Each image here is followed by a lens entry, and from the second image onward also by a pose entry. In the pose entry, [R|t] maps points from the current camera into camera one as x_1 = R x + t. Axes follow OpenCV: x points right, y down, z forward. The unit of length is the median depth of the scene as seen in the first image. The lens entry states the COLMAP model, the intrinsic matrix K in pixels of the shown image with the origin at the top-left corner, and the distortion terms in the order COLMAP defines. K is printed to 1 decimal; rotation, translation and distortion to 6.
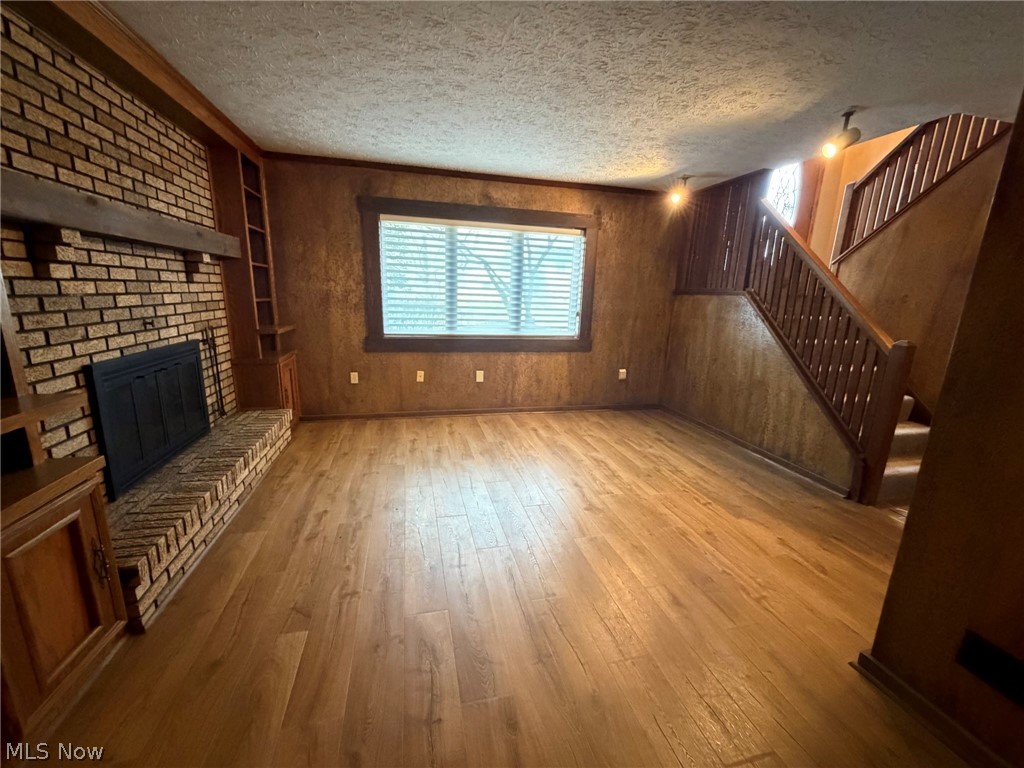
lens RADIAL K [[413.2, 0, 509.3], [0, 413.2, 385.6], [0, 0, 1]] dist [0.002104, 0.000011]
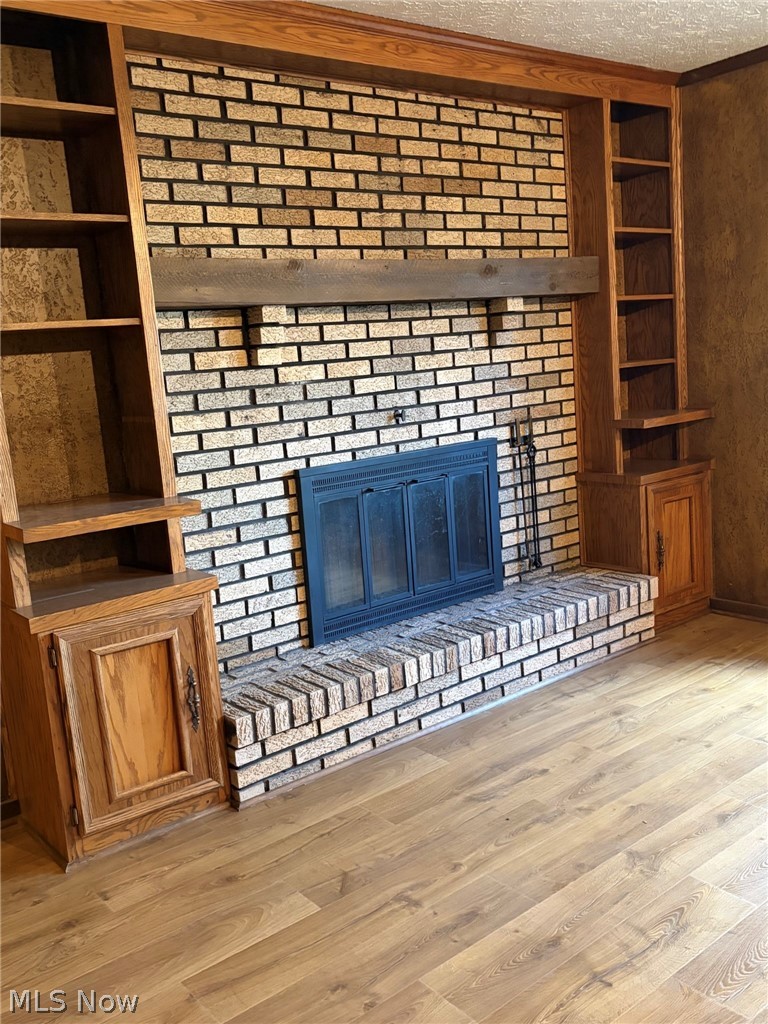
lens RADIAL K [[938.0, 0, 383.8], [0, 938.0, 517.4], [0, 0, 1]] dist [0.104237, -0.232075]
pose [[0.408360, 0.092002, -0.908173, 0.471802], [-0.112491, 0.992396, 0.049953, -0.044655], [0.905863, 0.081763, 0.415605, 0.266963]]
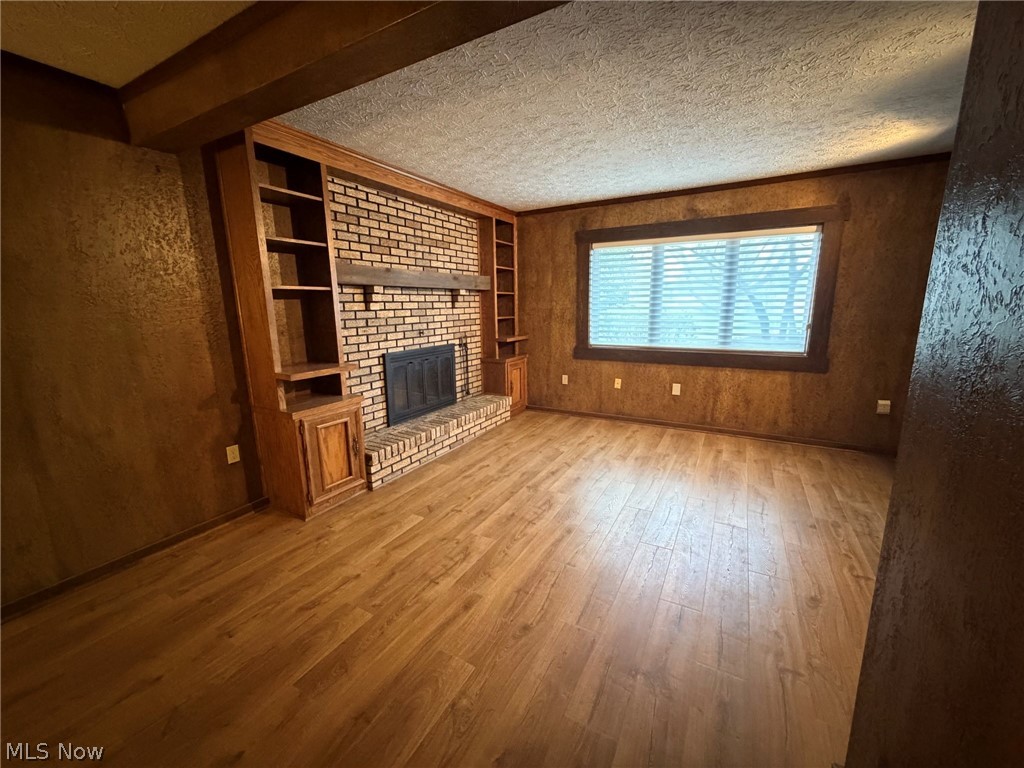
lens RADIAL K [[413.2, 0, 509.3], [0, 413.2, 385.6], [0, 0, 1]] dist [0.002104, 0.000011]
pose [[0.723942, 0.092465, -0.683636, 0.496072], [-0.116010, 0.993182, 0.011483, 0.006170], [0.680037, 0.070995, 0.729732, -0.003358]]
